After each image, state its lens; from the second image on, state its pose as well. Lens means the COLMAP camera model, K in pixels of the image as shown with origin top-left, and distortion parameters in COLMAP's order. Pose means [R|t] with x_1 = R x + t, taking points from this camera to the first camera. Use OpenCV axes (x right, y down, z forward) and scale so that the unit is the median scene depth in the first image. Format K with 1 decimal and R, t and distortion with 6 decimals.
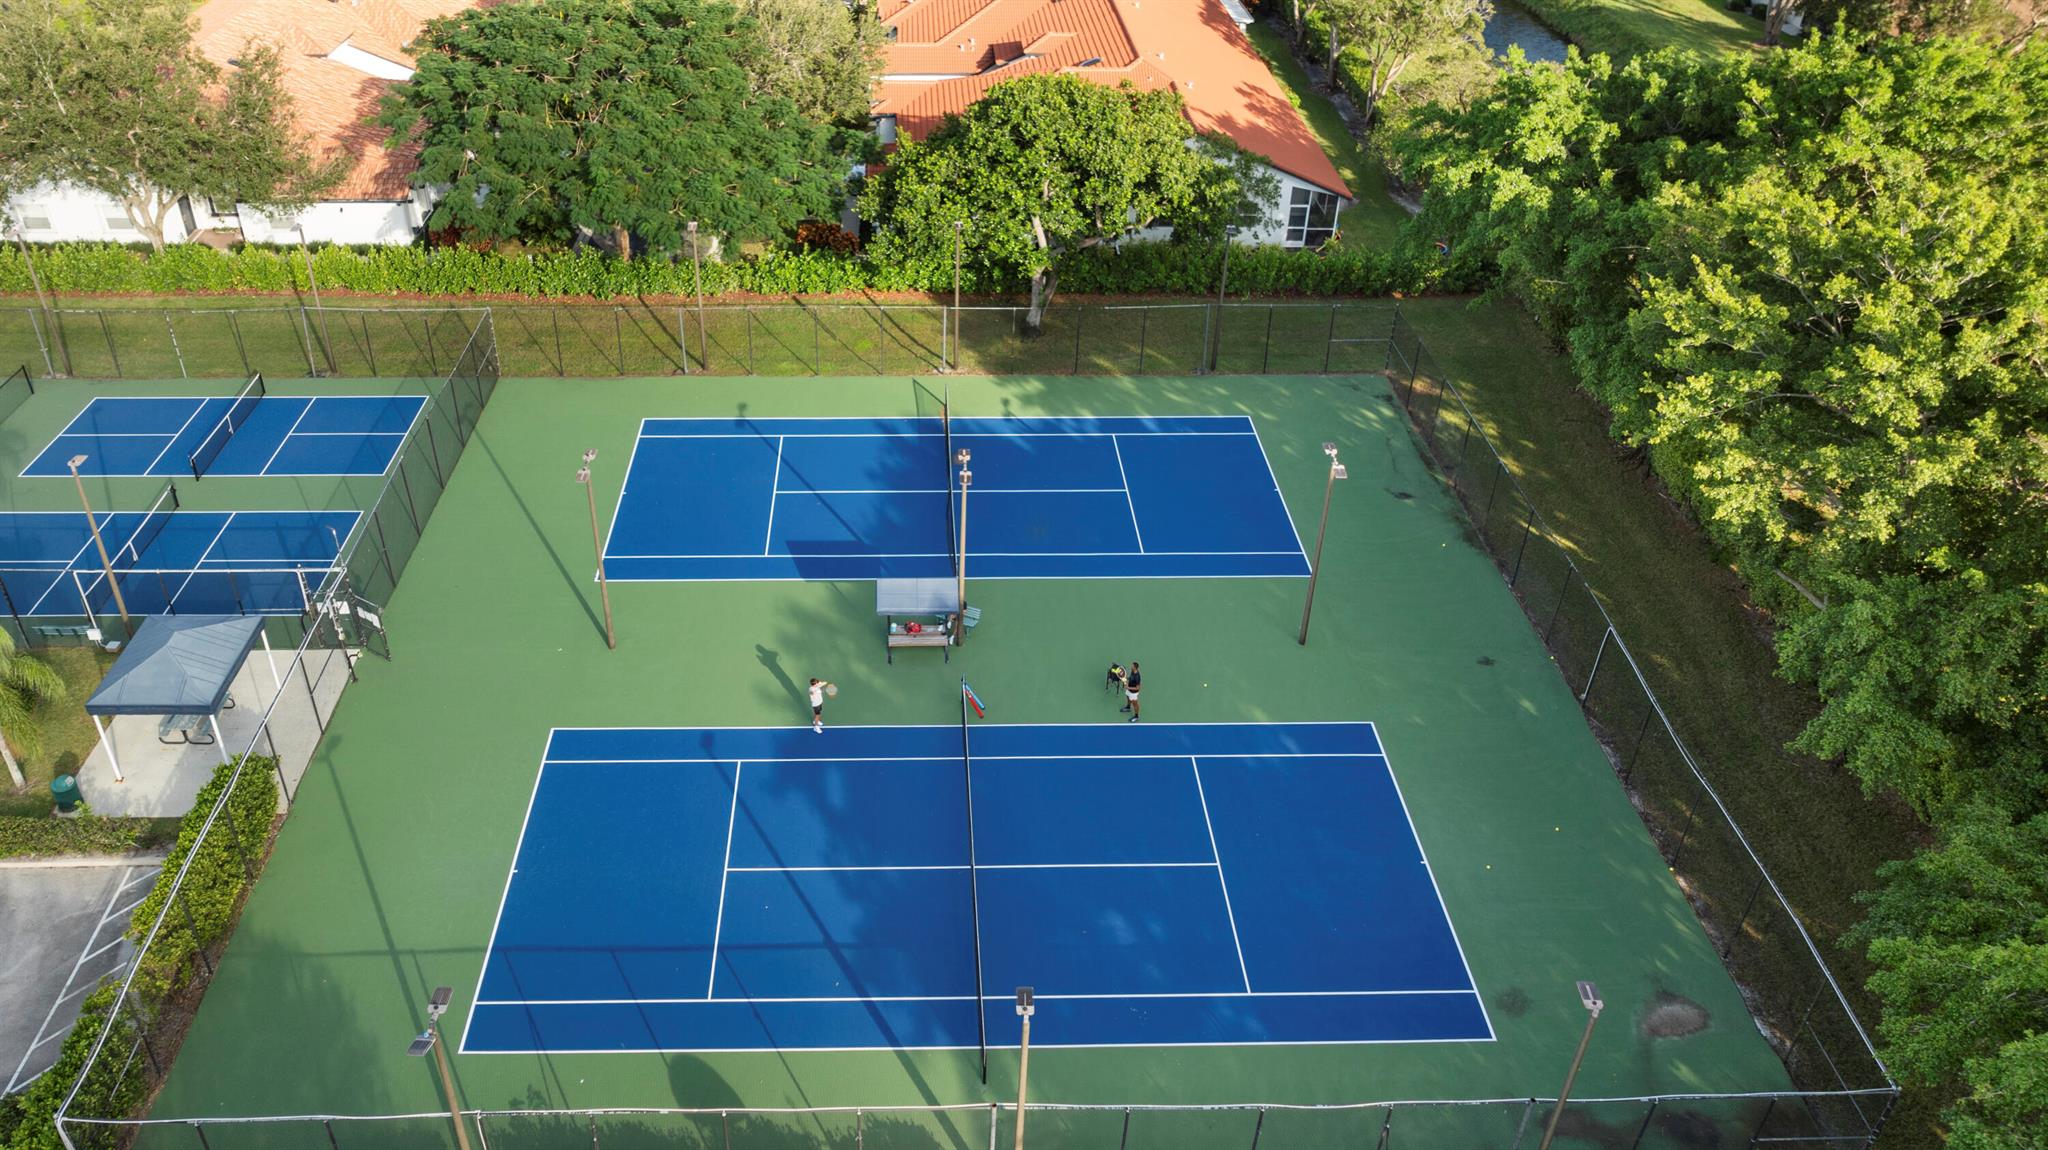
lens RADIAL K [[1659.5, 0, 1024.0], [0, 1659.5, 575.0], [0, 0, 1]] dist [-0.004210, -0.002226]
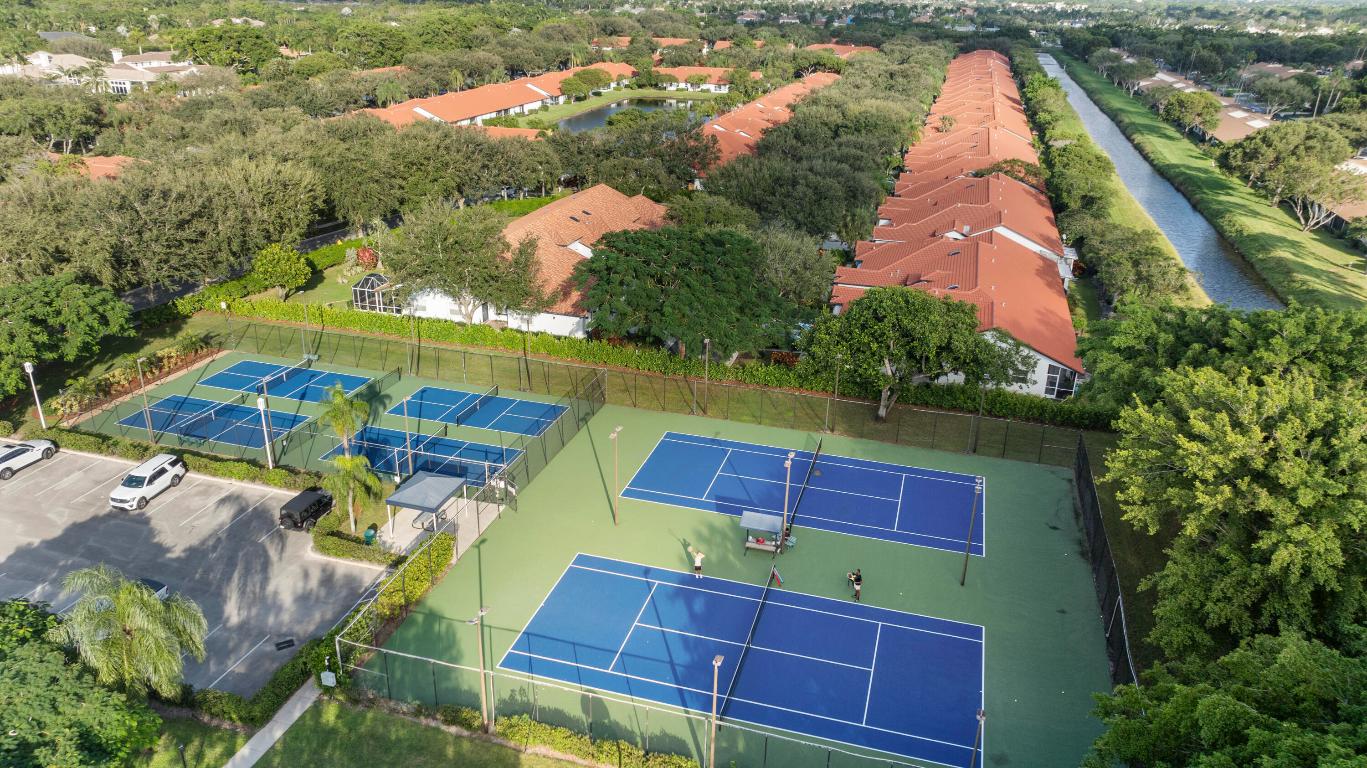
lens RADIAL K [[1022.1, 0, 683.5], [0, 1022.1, 384.0], [0, 0, 1]] dist [0.002990, 0.000095]
pose [[0.953394, 0.125458, -0.274410, 0.117775], [-0.177013, 0.969071, -0.171953, 0.057334], [0.244350, 0.212512, 0.946114, -0.164959]]
